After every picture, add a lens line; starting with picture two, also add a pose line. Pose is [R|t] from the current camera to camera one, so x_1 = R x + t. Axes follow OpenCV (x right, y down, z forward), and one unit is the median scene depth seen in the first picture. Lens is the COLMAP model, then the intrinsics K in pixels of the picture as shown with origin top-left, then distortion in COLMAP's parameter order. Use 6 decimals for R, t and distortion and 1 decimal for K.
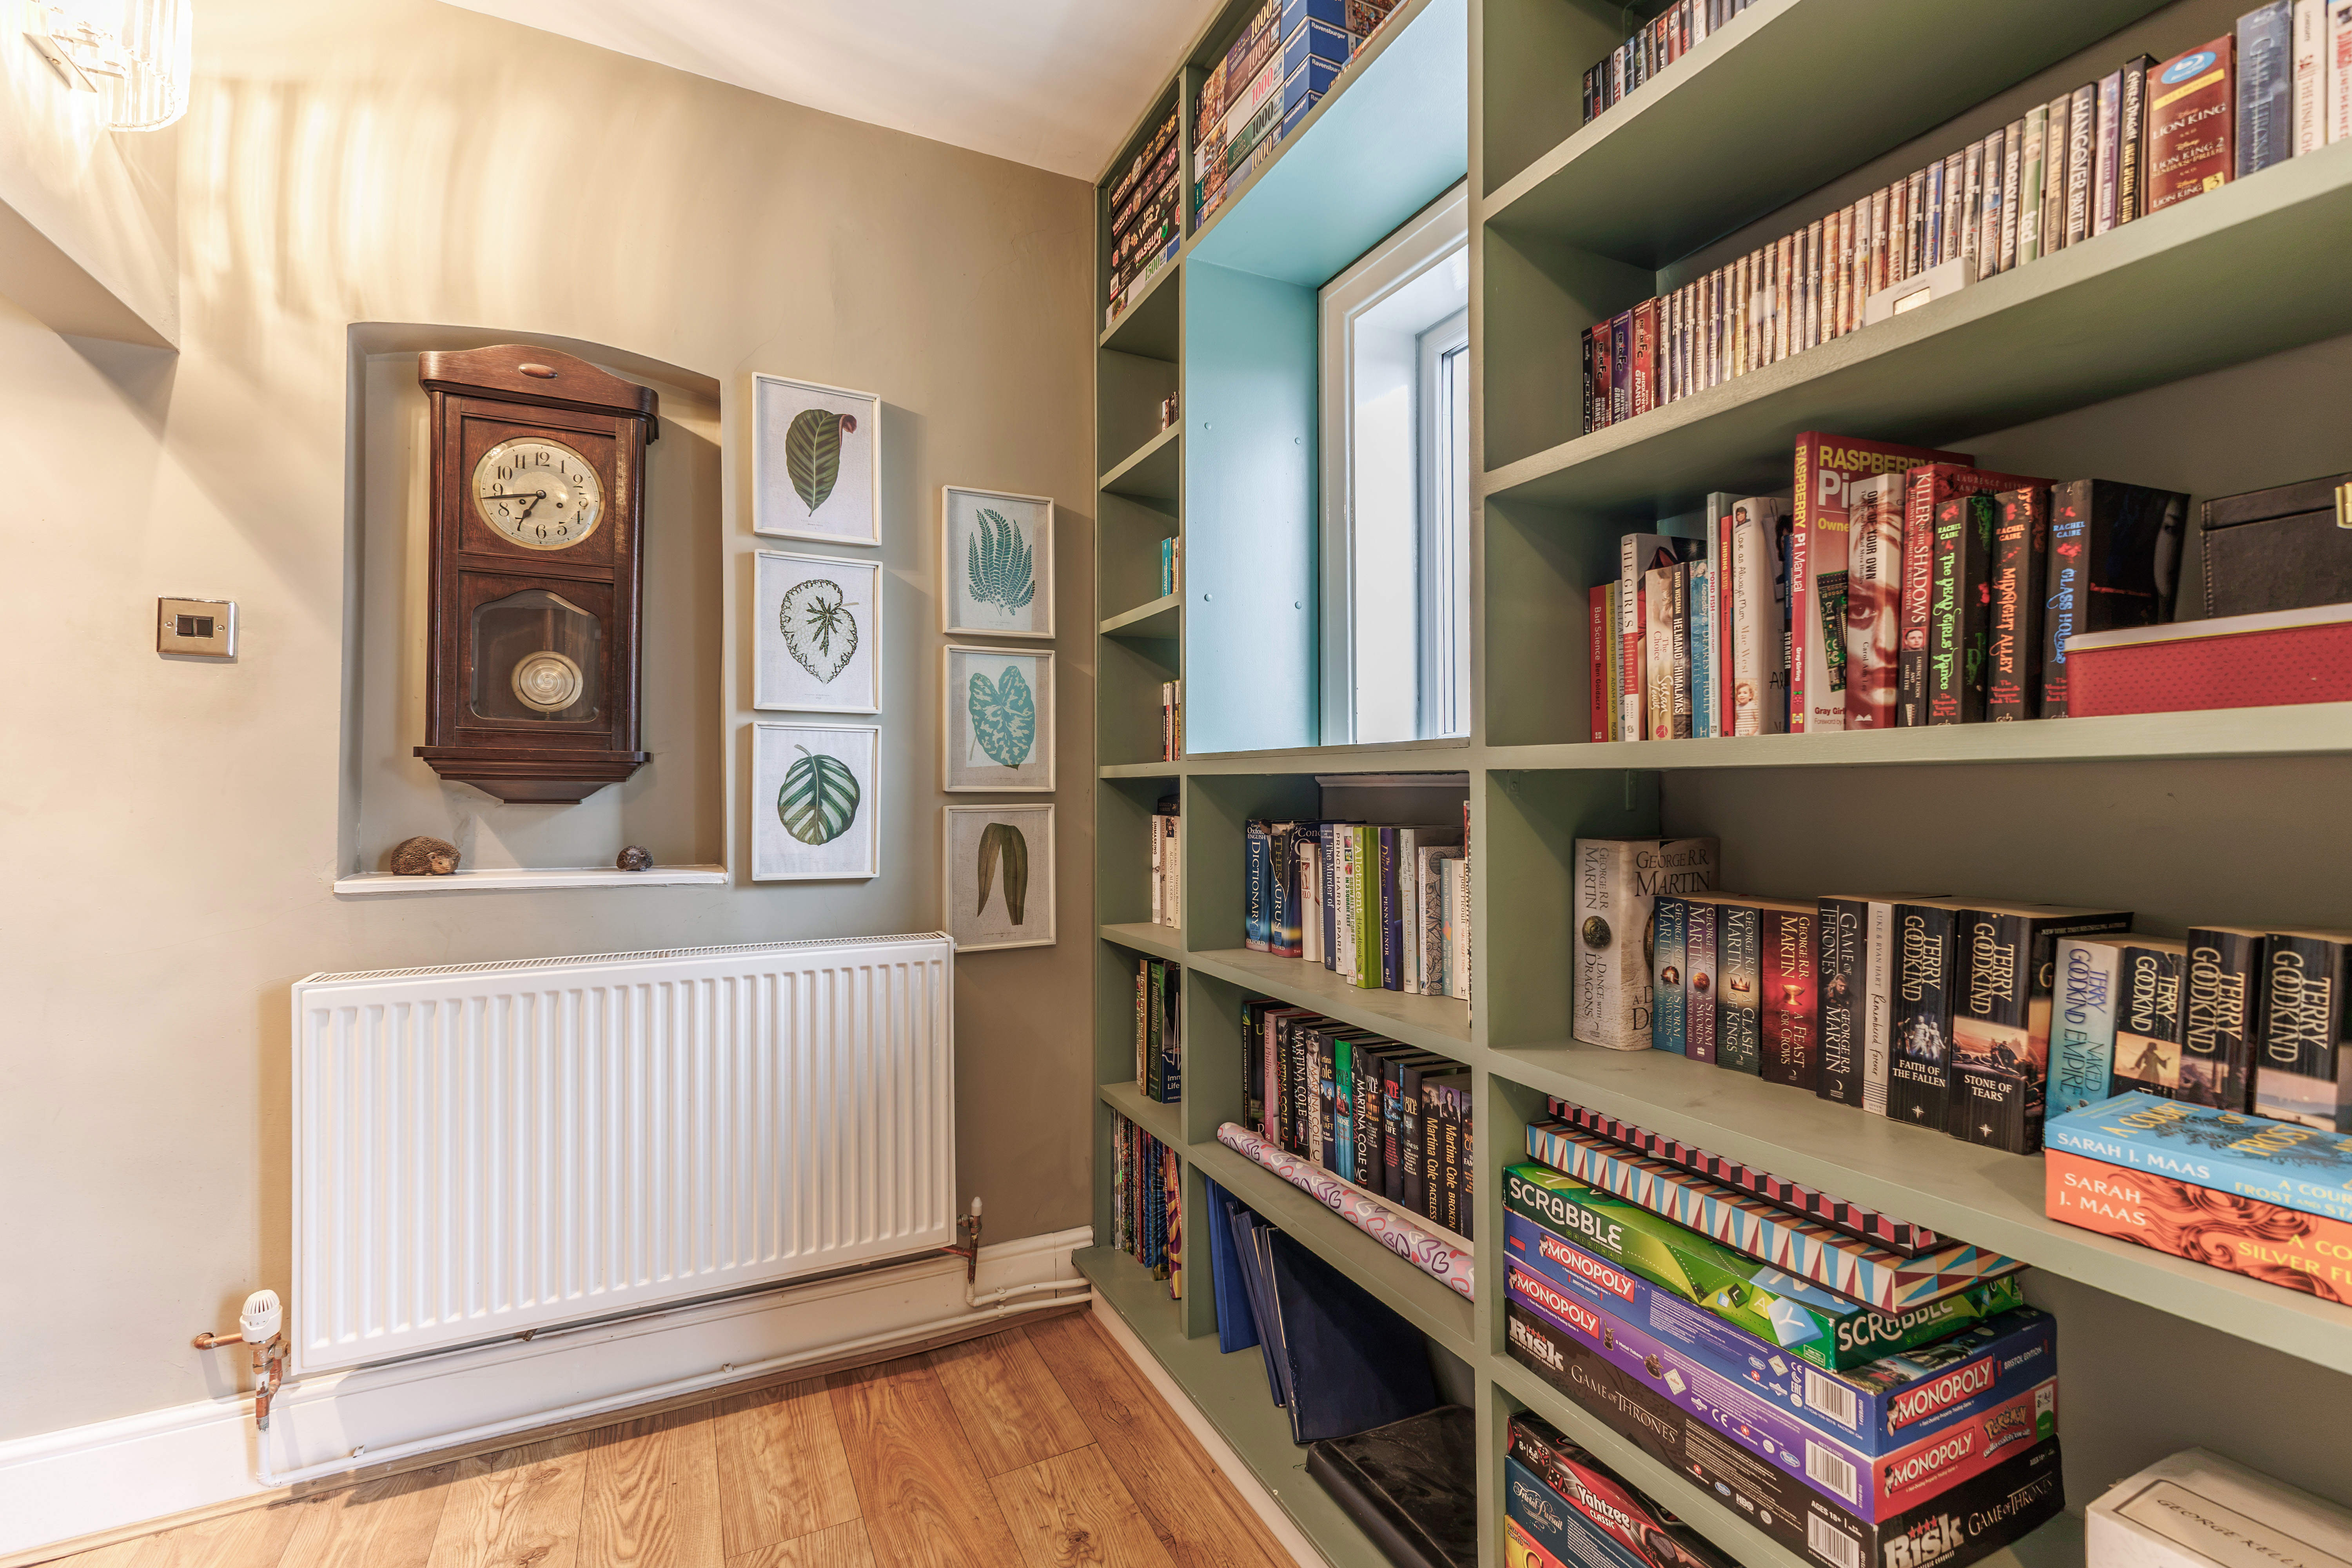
lens RADIAL K [[971.6, 0, 1104.2], [0, 971.6, 778.7], [0, 0, 1]] dist [0.008934, -0.000157]
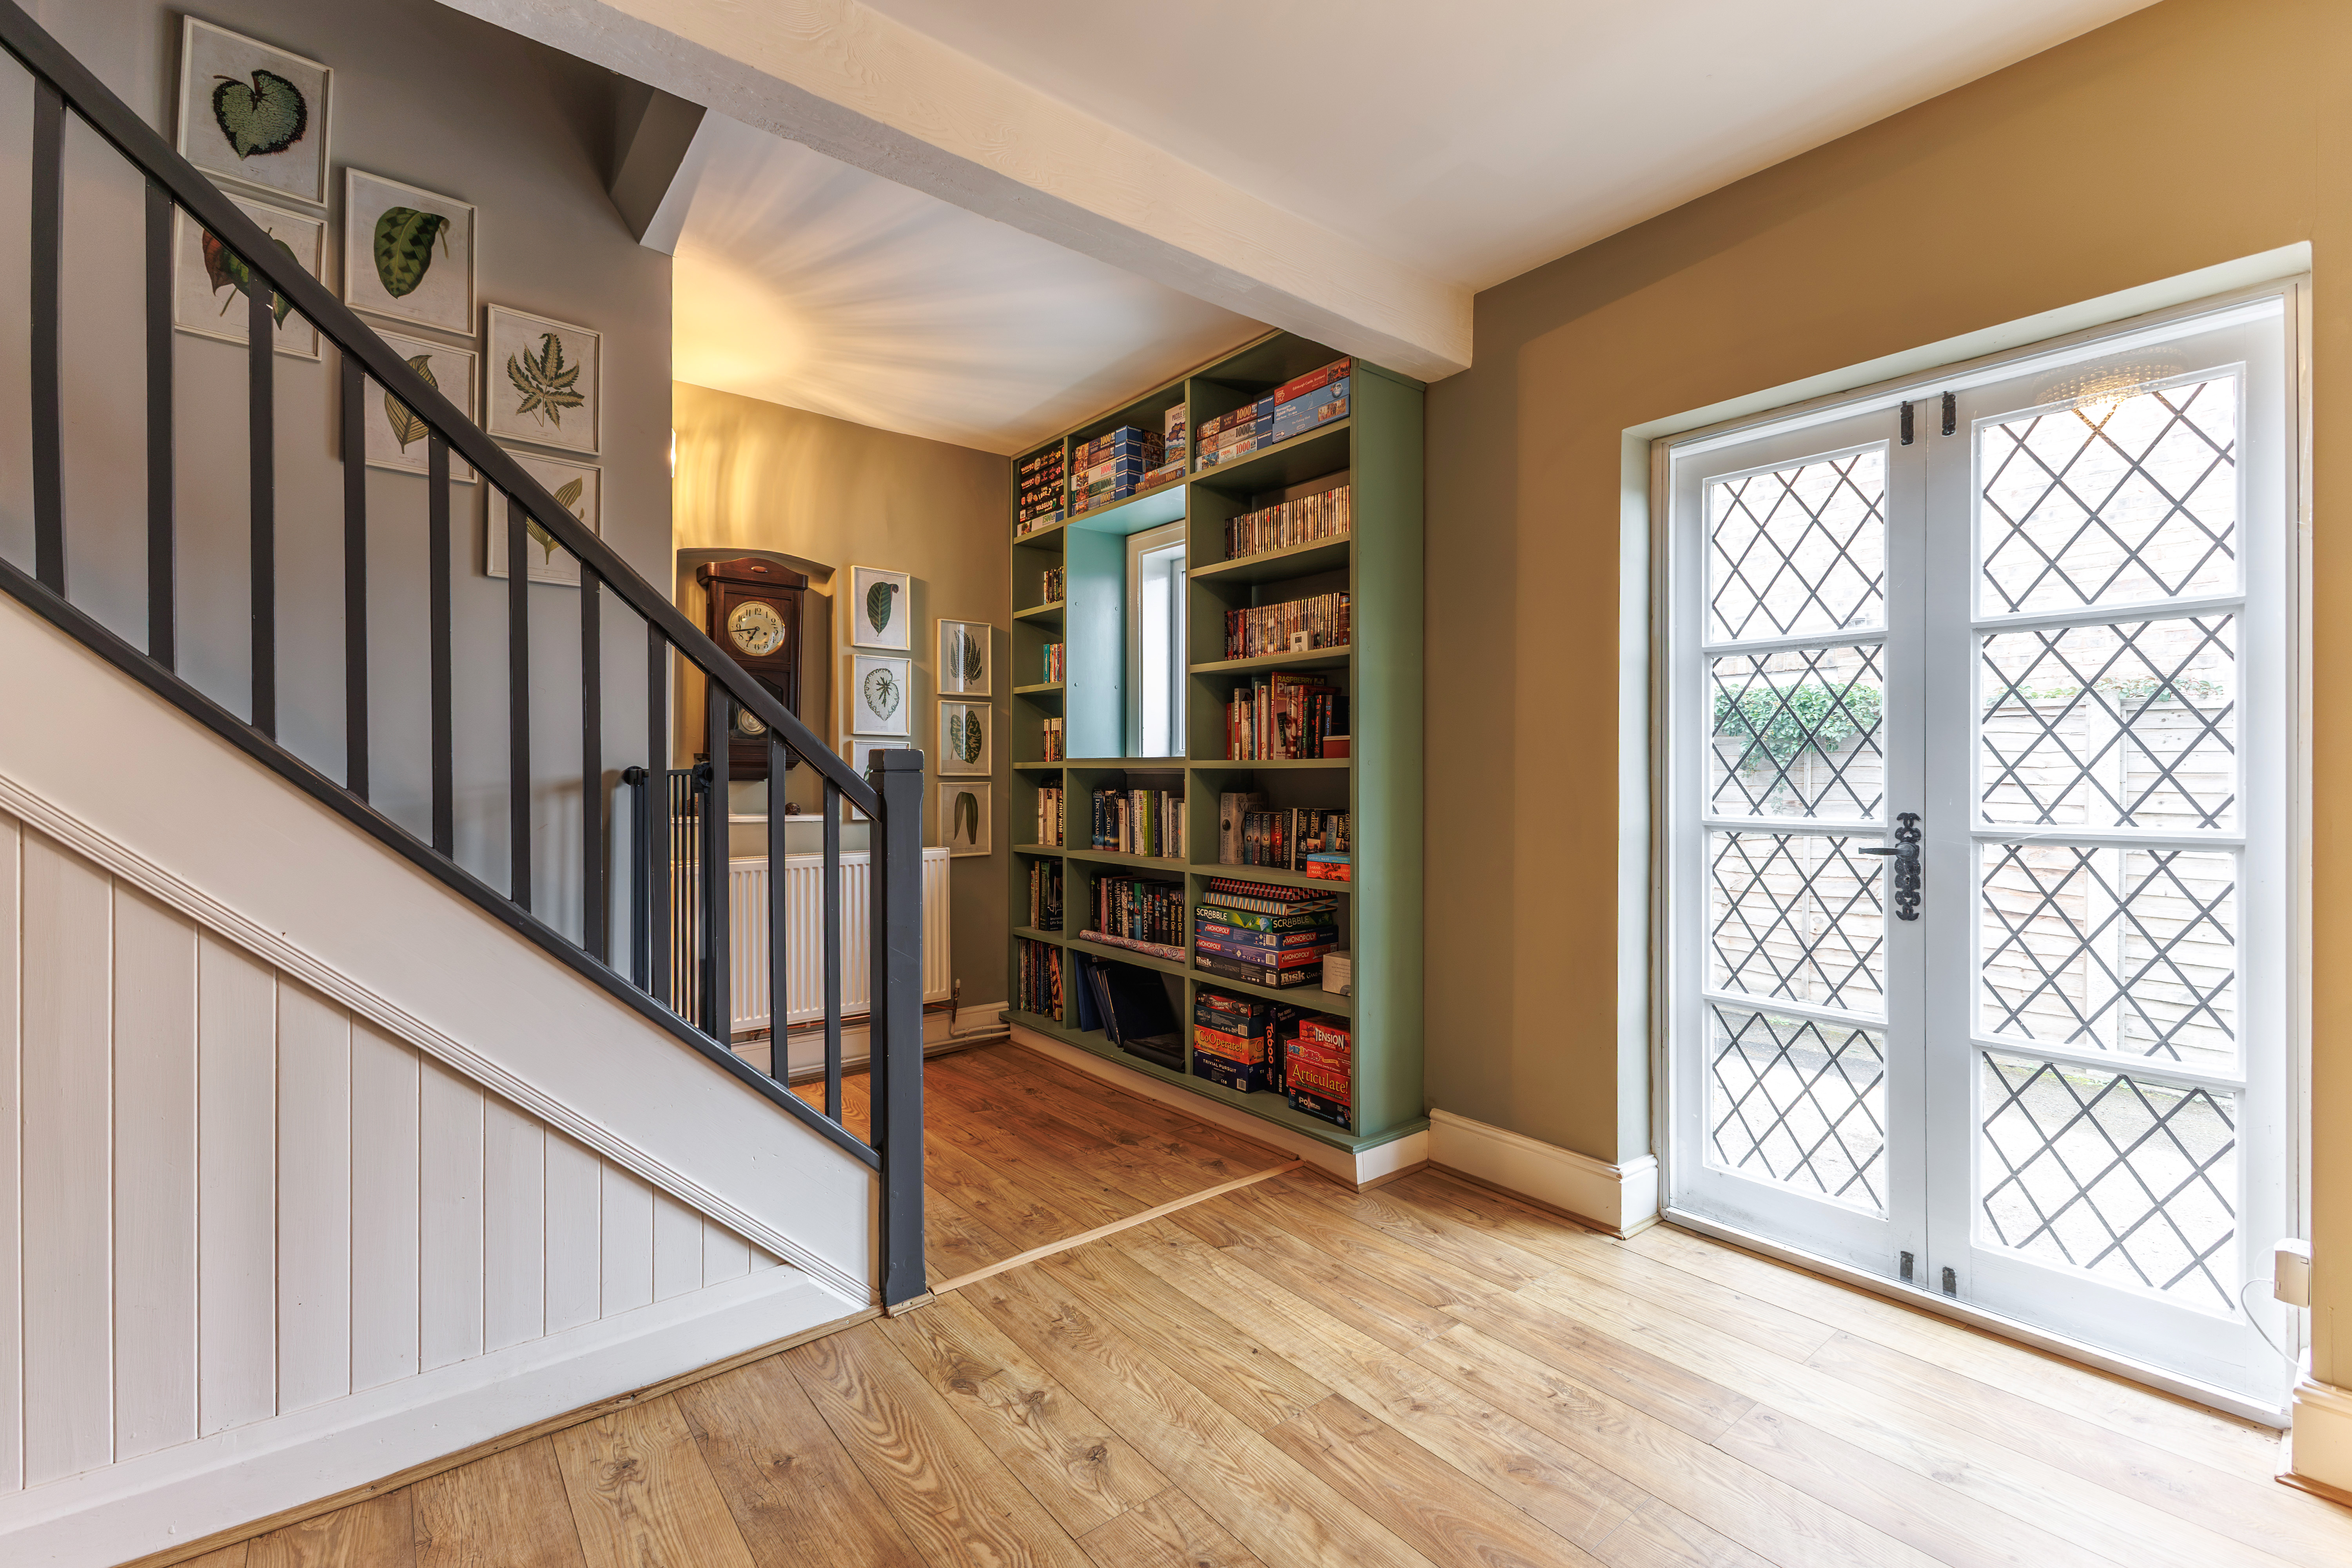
lens RADIAL K [[1054.9, 0, 1182.4], [0, 1054.9, 775.8], [0, 0, 1]] dist [-0.001552, -0.001092]
pose [[0.952180, 0.001927, 0.305530, -0.404629], [-0.005930, 0.999908, 0.012176, -0.017275], [-0.305479, -0.013405, 0.952104, -1.365902]]
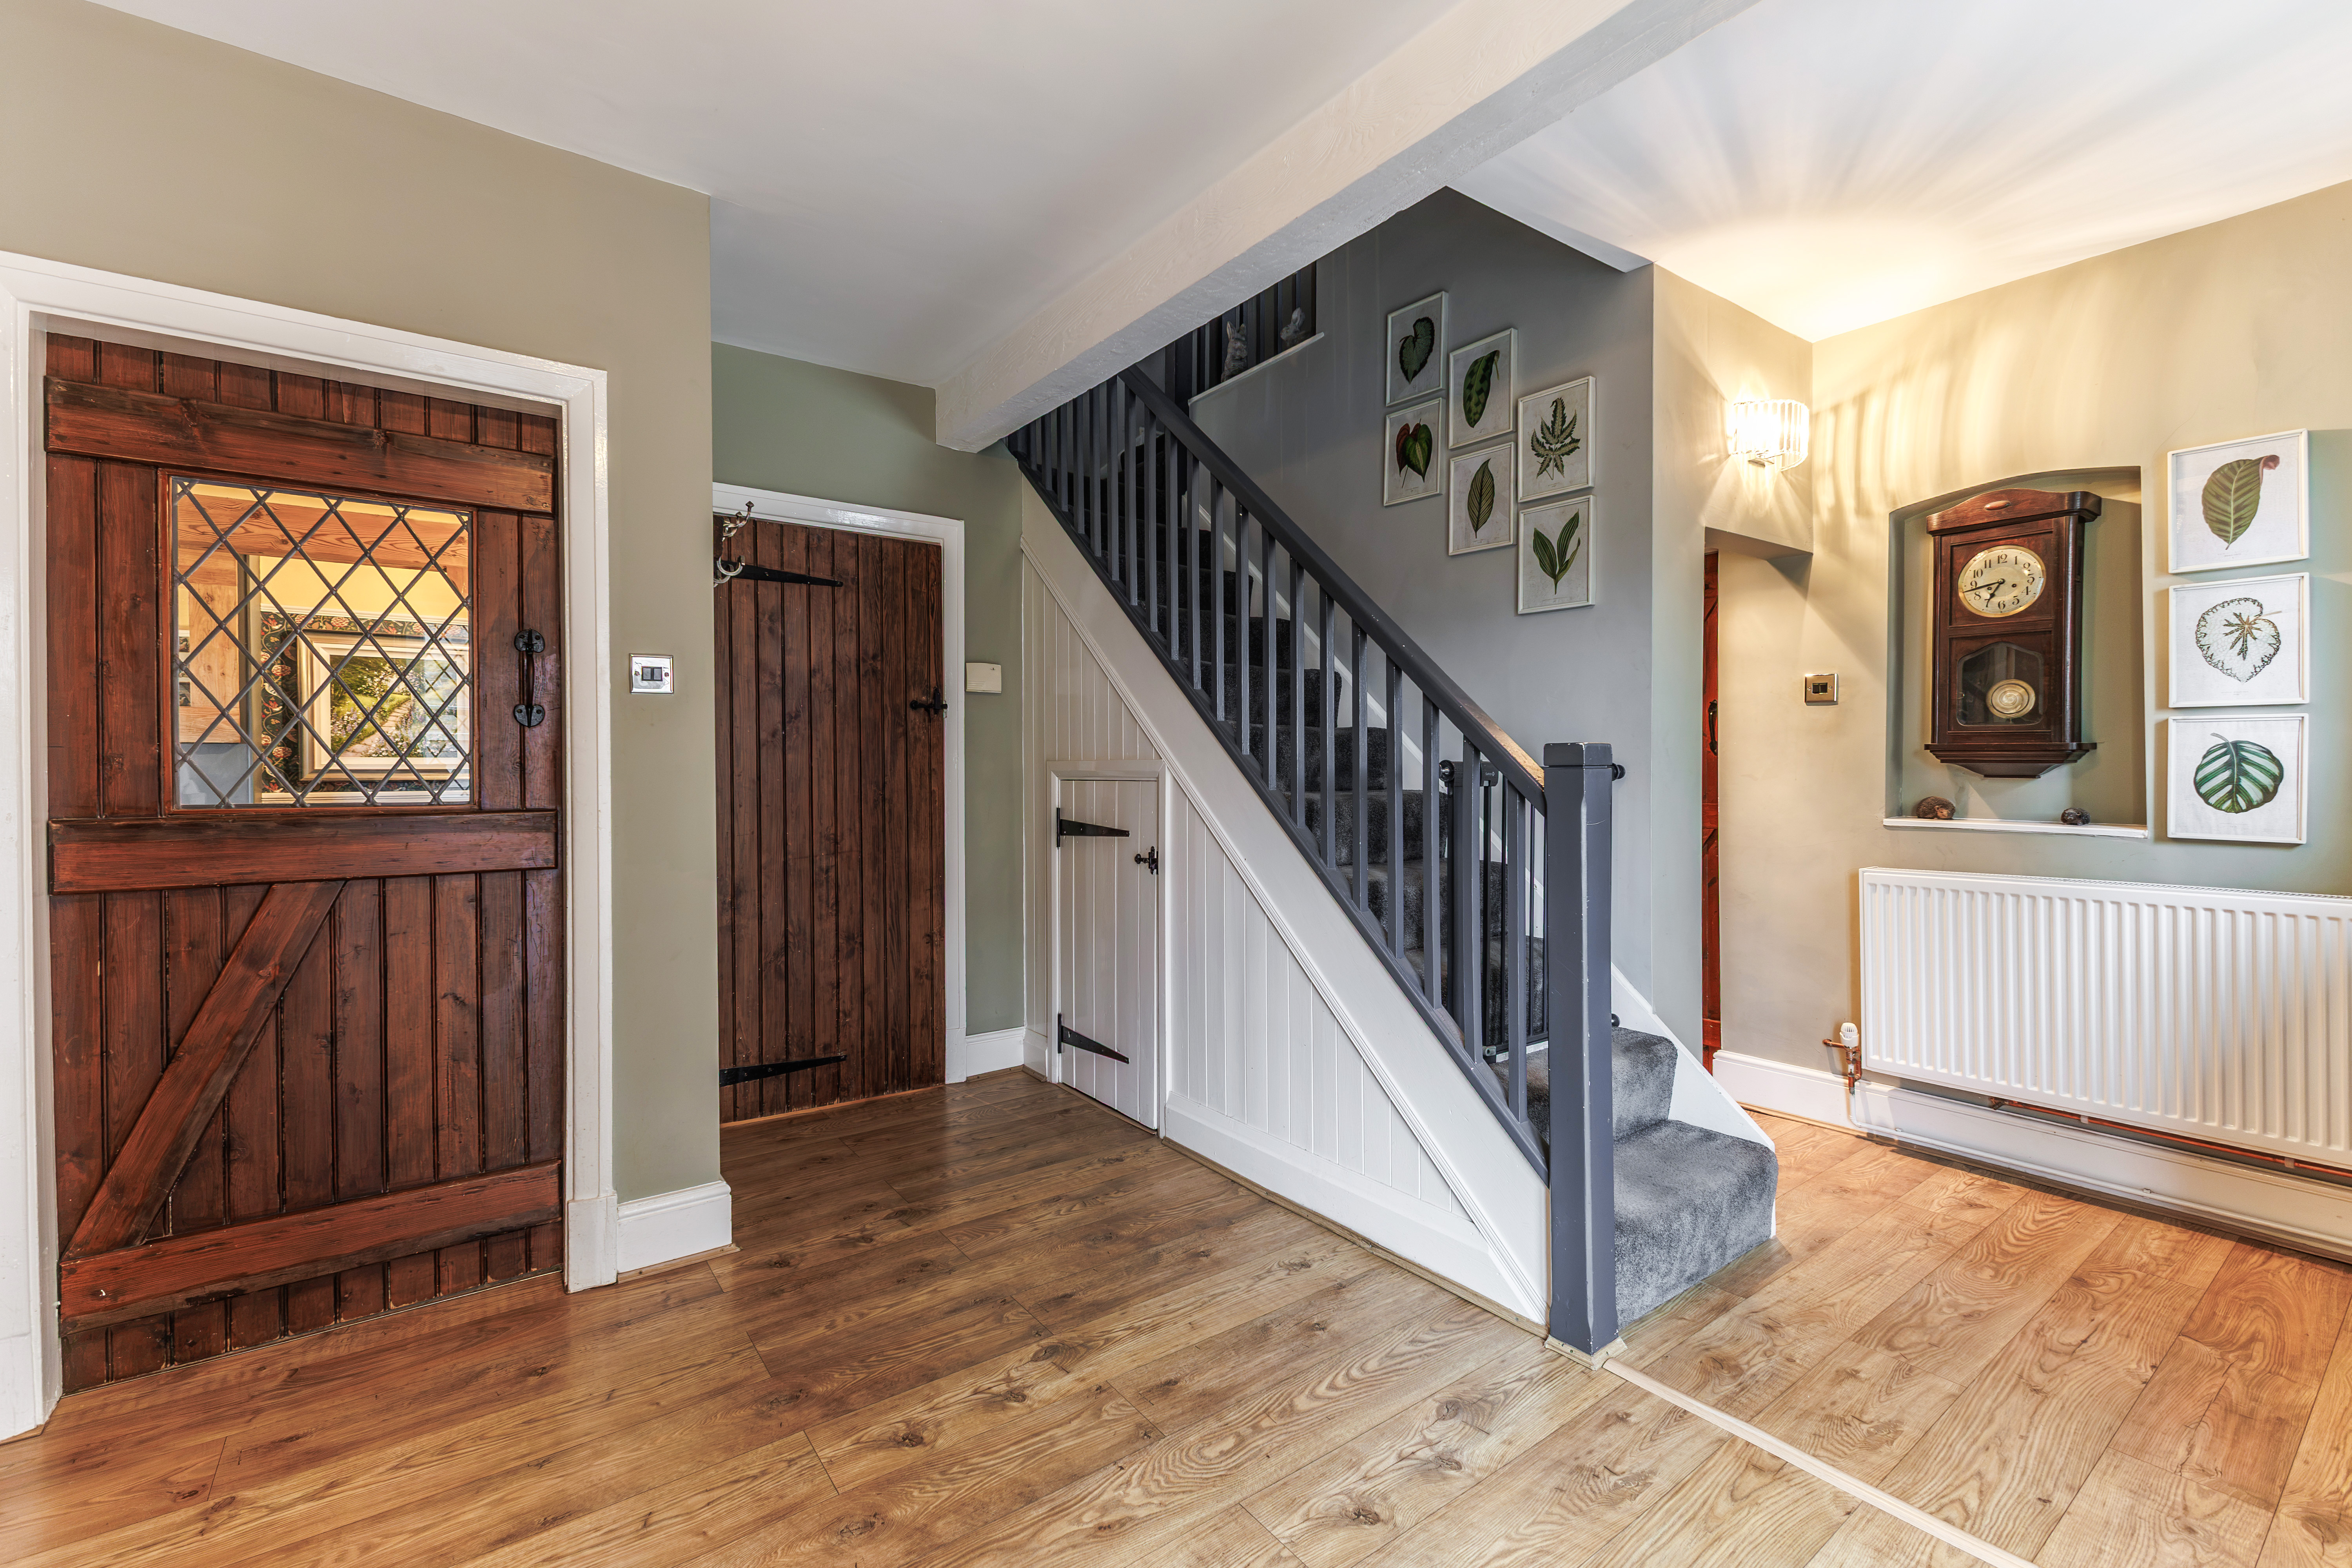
lens RADIAL K [[1054.9, 0, 1182.4], [0, 1054.9, 775.8], [0, 0, 1]] dist [-0.001552, -0.001092]
pose [[0.211820, 0.006340, -0.977288, 0.808272], [0.013573, 0.999863, 0.009428, -0.011597], [0.977215, -0.015262, 0.211705, -0.658848]]
